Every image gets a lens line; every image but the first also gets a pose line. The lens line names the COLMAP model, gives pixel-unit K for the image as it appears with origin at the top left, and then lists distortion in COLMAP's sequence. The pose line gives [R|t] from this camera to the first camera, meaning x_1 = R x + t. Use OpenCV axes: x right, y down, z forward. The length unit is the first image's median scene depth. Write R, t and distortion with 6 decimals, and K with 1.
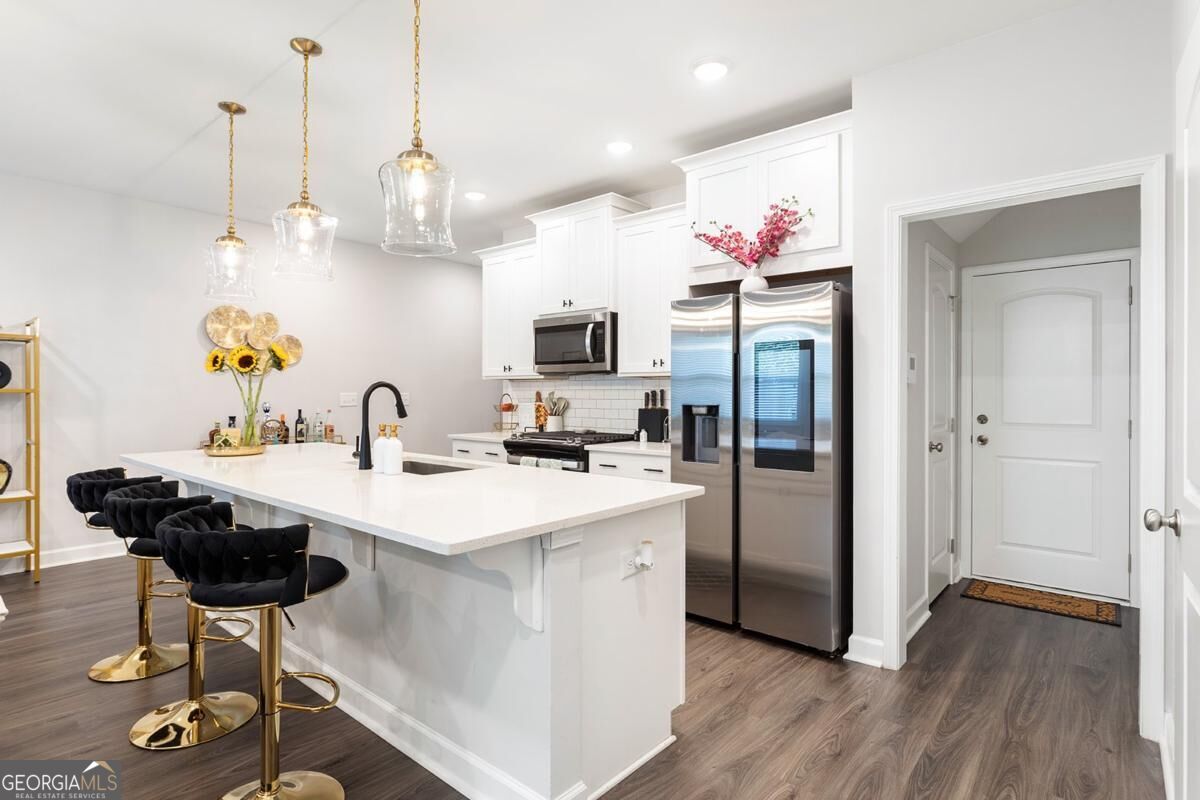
lens RADIAL K [[613.8, 0, 614.1], [0, 613.8, 388.1], [0, 0, 1]] dist [-0.002294, -0.000178]
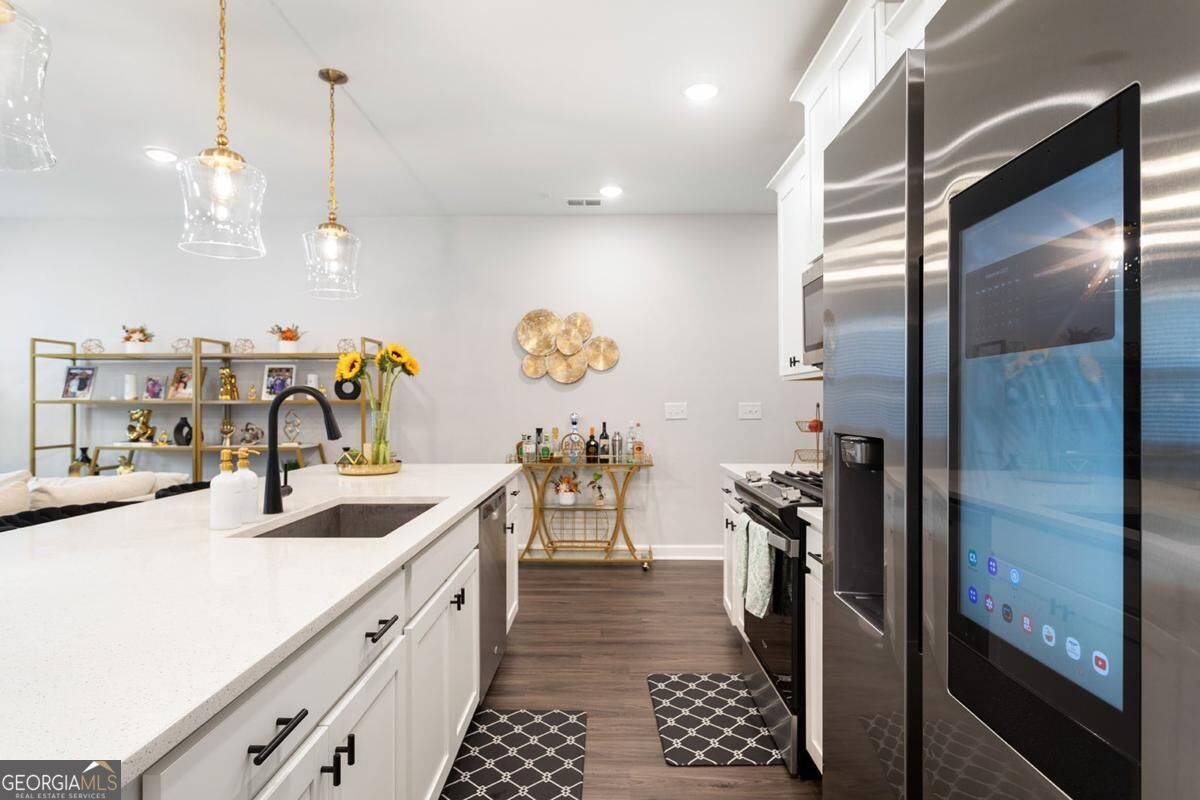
lens RADIAL K [[662.0, 0, 600.0], [0, 662.0, 400.0], [0, 0, 1]] dist [-0.001344, -0.001088]
pose [[0.624478, -0.006431, -0.781016, 0.245488], [0.008422, 0.999963, -0.001499, 0.005876], [0.780997, -0.005642, 0.624510, 0.501814]]
